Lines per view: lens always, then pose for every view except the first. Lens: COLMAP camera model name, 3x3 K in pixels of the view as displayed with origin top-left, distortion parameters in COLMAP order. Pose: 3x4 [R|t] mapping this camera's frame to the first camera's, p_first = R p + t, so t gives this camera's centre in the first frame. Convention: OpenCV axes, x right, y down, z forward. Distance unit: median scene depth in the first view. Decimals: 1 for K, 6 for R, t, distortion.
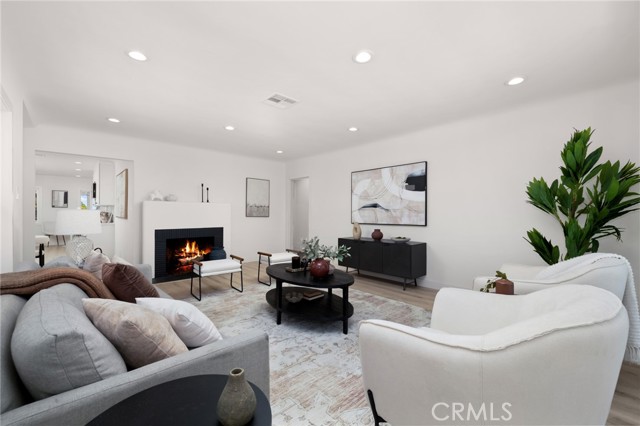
lens RADIAL K [[266.1, 0, 320.0], [0, 266.1, 215.8], [0, 0, 1]] dist [0.001067, 0.000185]
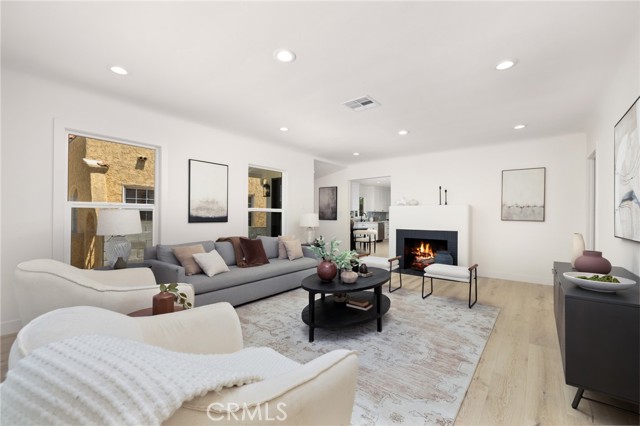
lens RADIAL K [[266.1, 0, 324.0], [0, 266.1, 215.1], [0, 0, 1]] dist [0.001067, 0.000185]
pose [[0.148613, -0.007006, -0.988871, 0.538338], [-0.015384, 0.999838, -0.009396, 0.003835], [0.988776, 0.016609, 0.148481, 0.469959]]
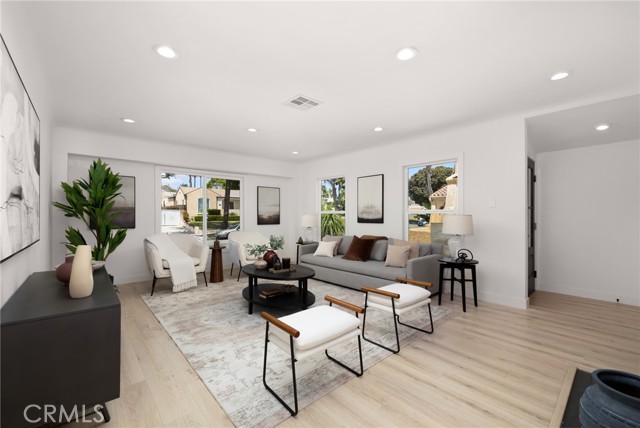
lens RADIAL K [[266.1, 0, 321.4], [0, 266.1, 215.2], [0, 0, 1]] dist [0.001067, 0.000185]
pose [[-0.999920, -0.001864, 0.012524, -0.153023], [-0.001776, 0.999974, 0.007004, -0.013689], [-0.012537, 0.006981, -0.999897, 1.303462]]
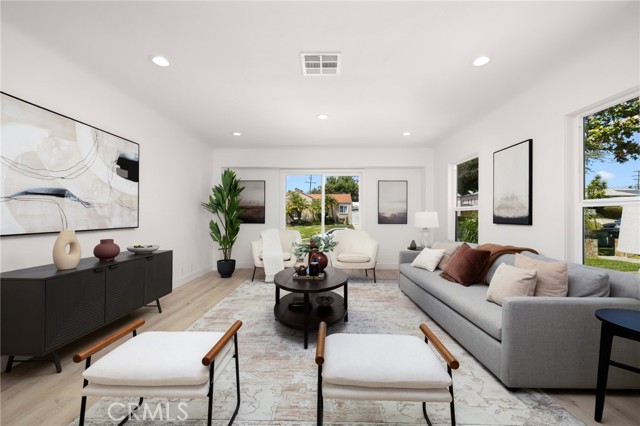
lens RADIAL K [[266.1, 0, 321.9], [0, 266.1, 213.7], [0, 0, 1]] dist [0.001067, 0.000185]
pose [[-0.725073, 0.000611, 0.688672, -0.445036], [0.000494, 1.000000, -0.000367, -0.001426], [-0.688672, 0.000074, -0.725073, 1.016463]]
